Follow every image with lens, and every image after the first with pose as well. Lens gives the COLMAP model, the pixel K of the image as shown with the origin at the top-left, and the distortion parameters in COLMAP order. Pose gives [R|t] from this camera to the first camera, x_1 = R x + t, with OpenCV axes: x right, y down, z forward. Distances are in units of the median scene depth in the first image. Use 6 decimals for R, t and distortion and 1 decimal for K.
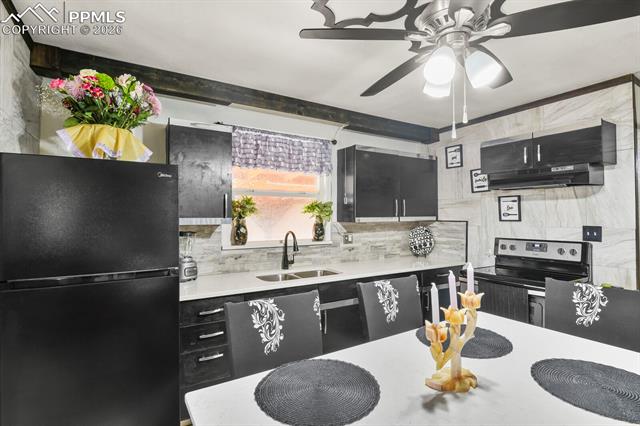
lens RADIAL K [[314.1, 0, 315.7], [0, 314.1, 216.9], [0, 0, 1]] dist [-0.003814, -0.008314]
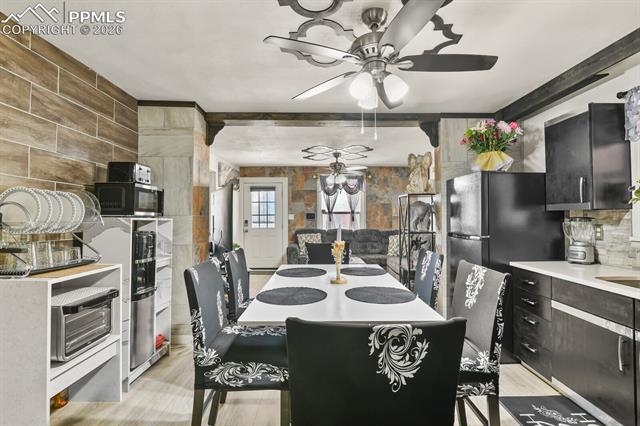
lens RADIAL K [[314.1, 0, 324.8], [0, 314.1, 208.1], [0, 0, 1]] dist [-0.003814, -0.008314]
pose [[-0.507733, -0.017867, -0.861329, 0.724905], [0.002005, 0.999758, -0.021920, 0.030181], [0.861512, -0.012857, -0.507574, 0.629304]]
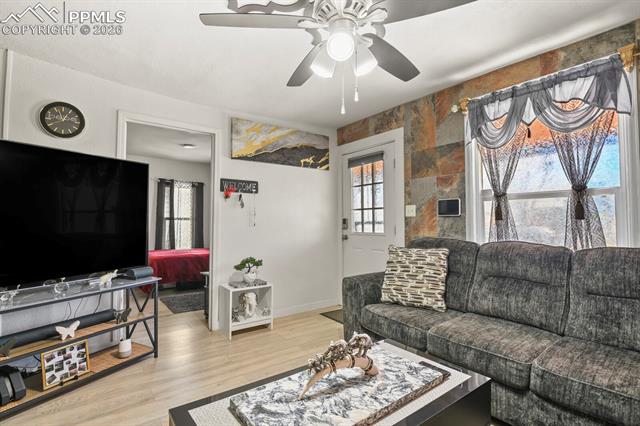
lens RADIAL K [[314.1, 0, 315.8], [0, 314.1, 209.6], [0, 0, 1]] dist [-0.003814, -0.008314]
pose [[-0.996576, -0.002530, -0.082638, -0.737006], [0.000728, 0.999224, -0.039370, 0.081620], [0.082673, -0.039296, -0.995802, 0.269854]]
